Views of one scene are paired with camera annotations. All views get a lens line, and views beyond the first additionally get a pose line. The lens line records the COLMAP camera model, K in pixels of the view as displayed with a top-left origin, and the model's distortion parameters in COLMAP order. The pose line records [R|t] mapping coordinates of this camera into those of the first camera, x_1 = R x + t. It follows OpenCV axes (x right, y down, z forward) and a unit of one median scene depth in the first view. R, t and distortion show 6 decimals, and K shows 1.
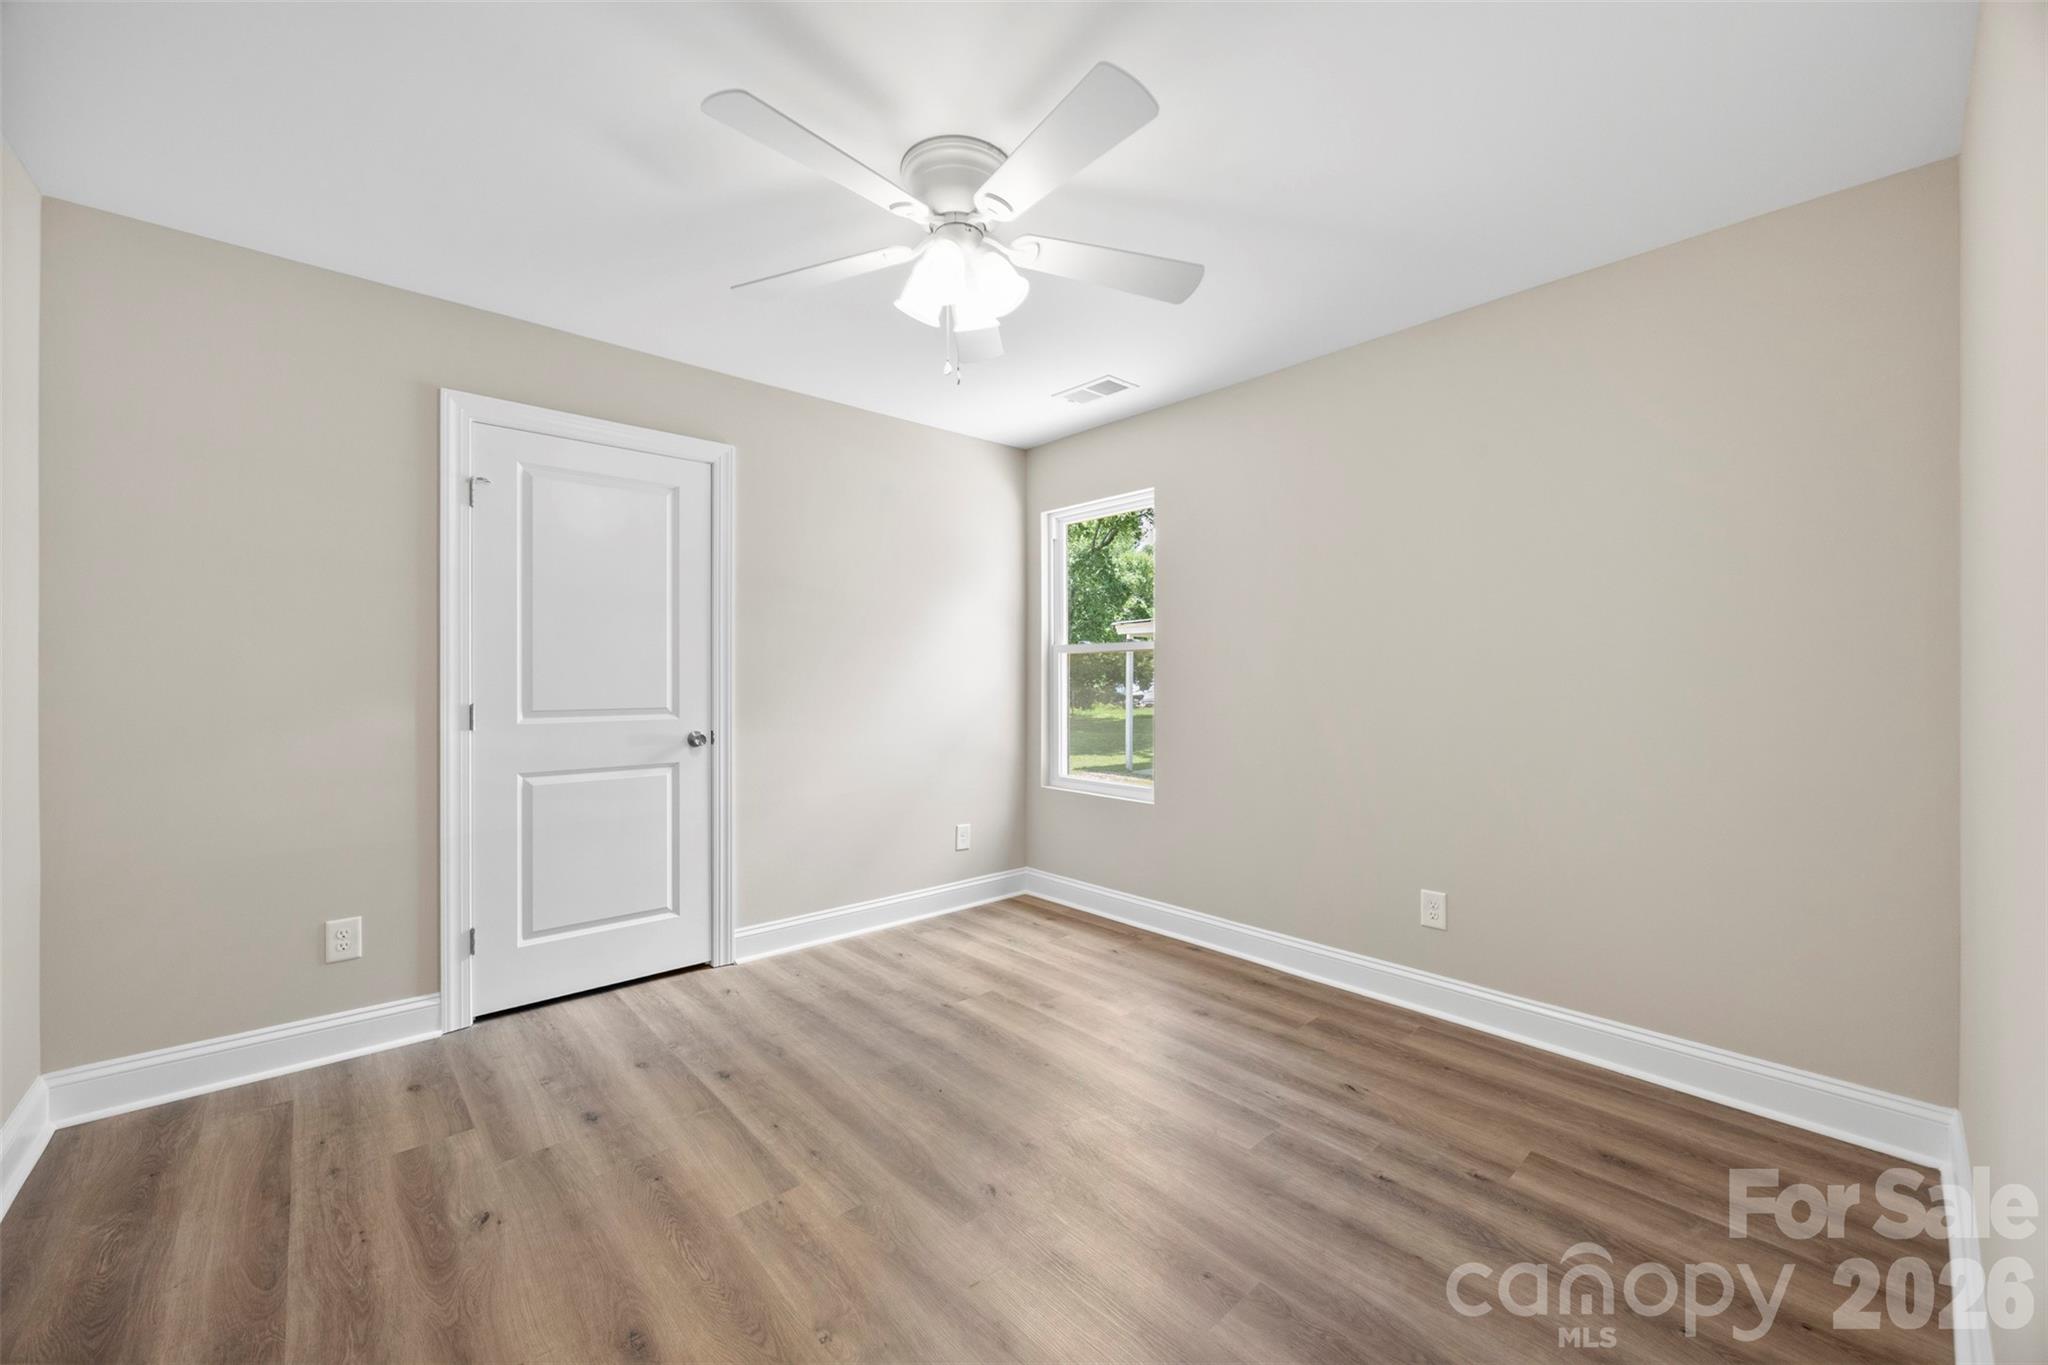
lens RADIAL K [[786.5, 0, 1028.8], [0, 786.5, 675.8], [0, 0, 1]] dist [-0.001978, -0.000231]
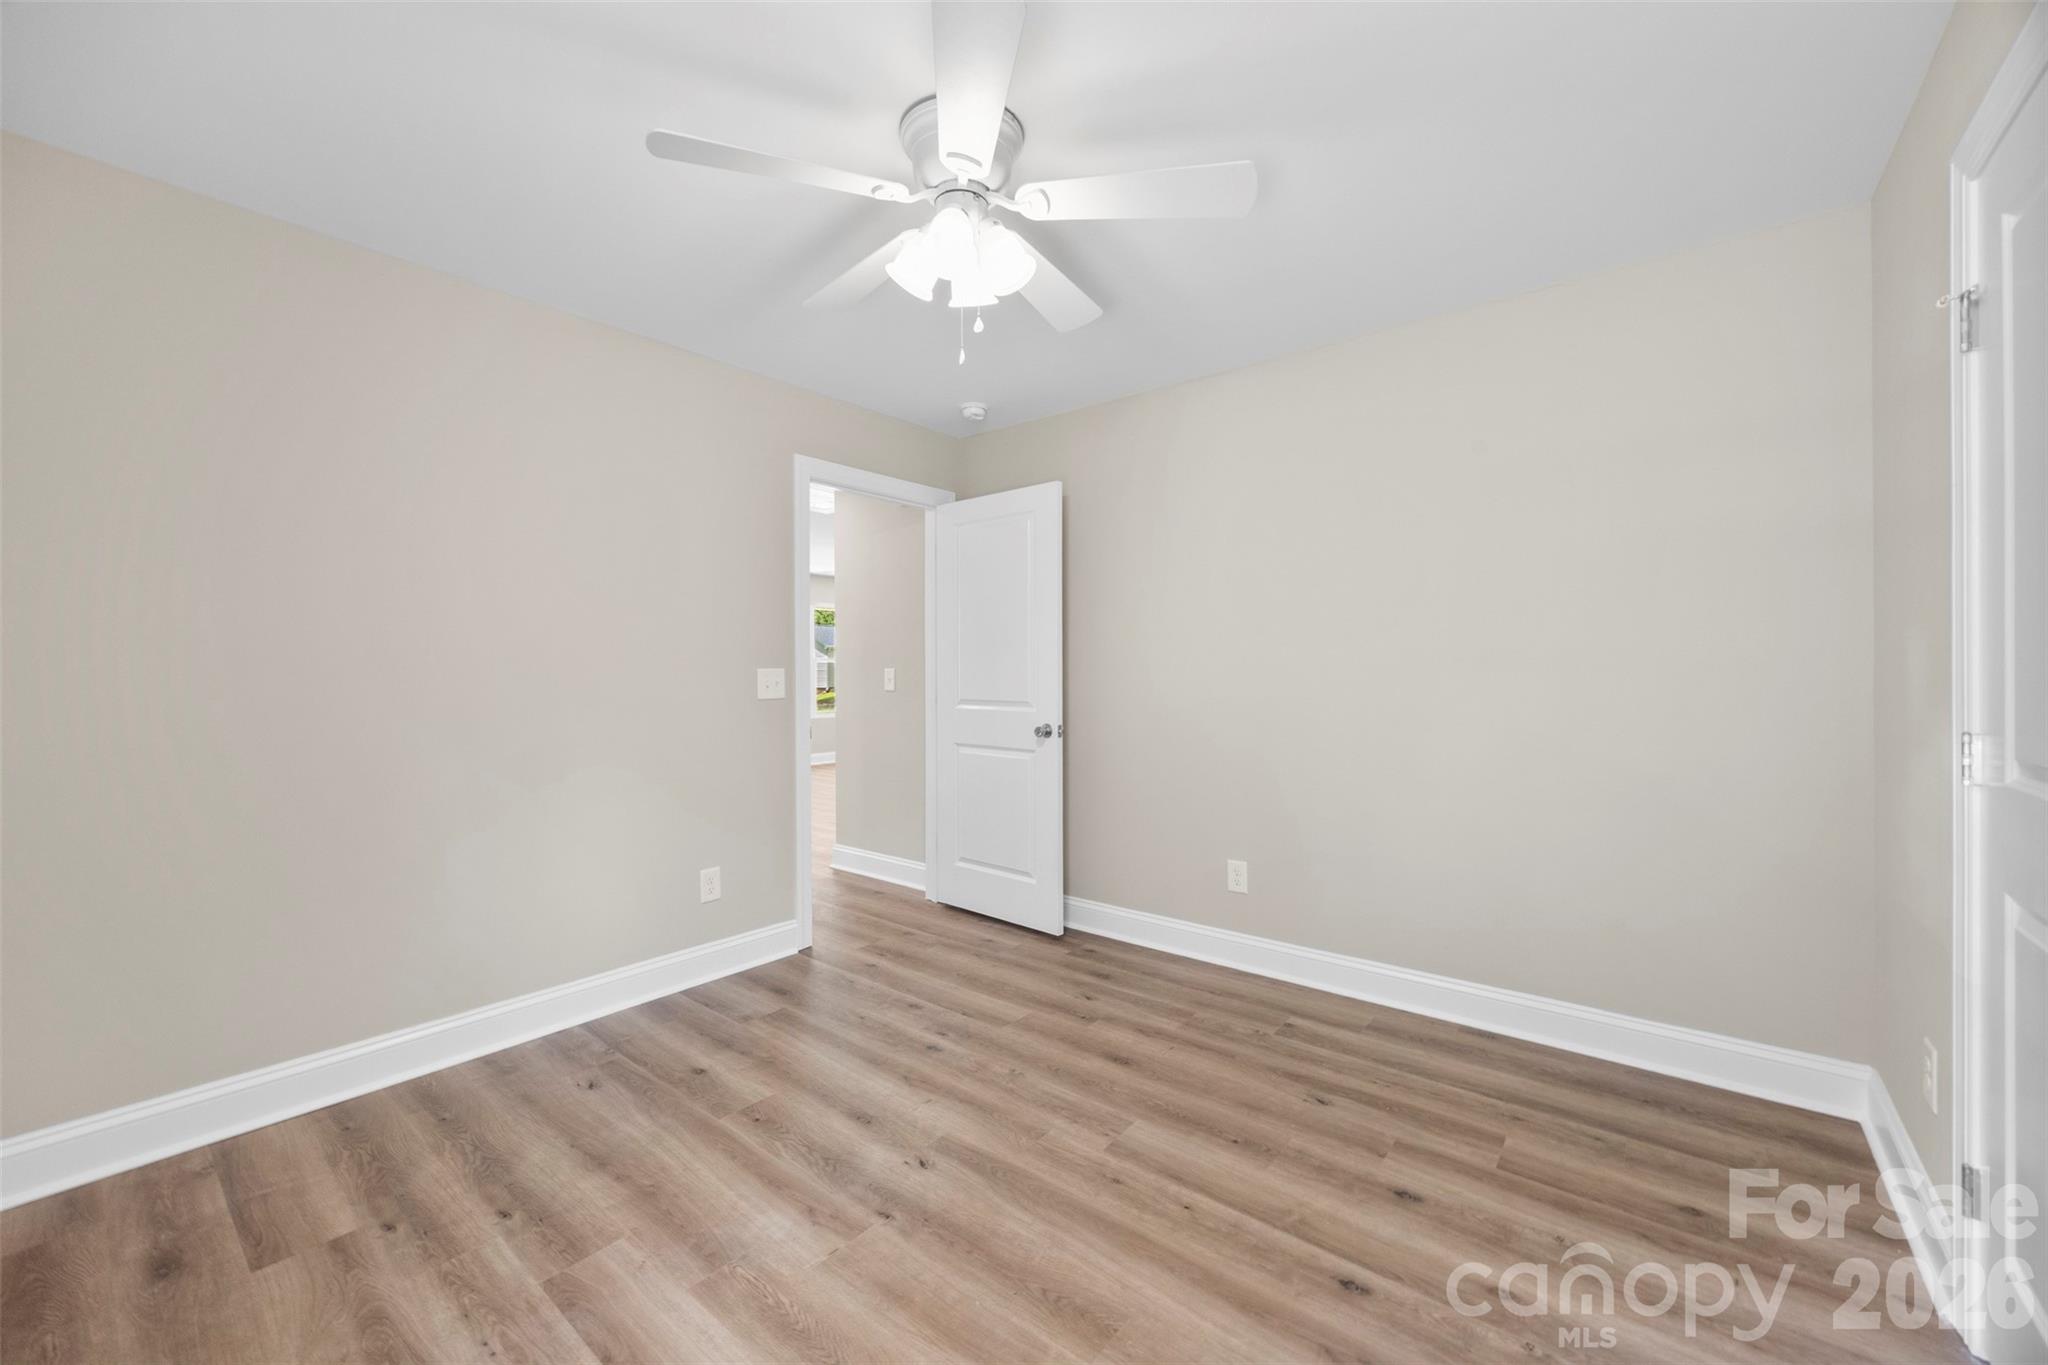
lens RADIAL K [[786.5, 0, 1028.8], [0, 786.5, 675.8], [0, 0, 1]] dist [-0.001978, -0.000231]
pose [[-0.988175, 0.003676, -0.153283, -0.026557], [0.002942, 0.999983, 0.005015, -0.008494], [0.153299, 0.004505, -0.988170, 1.995106]]
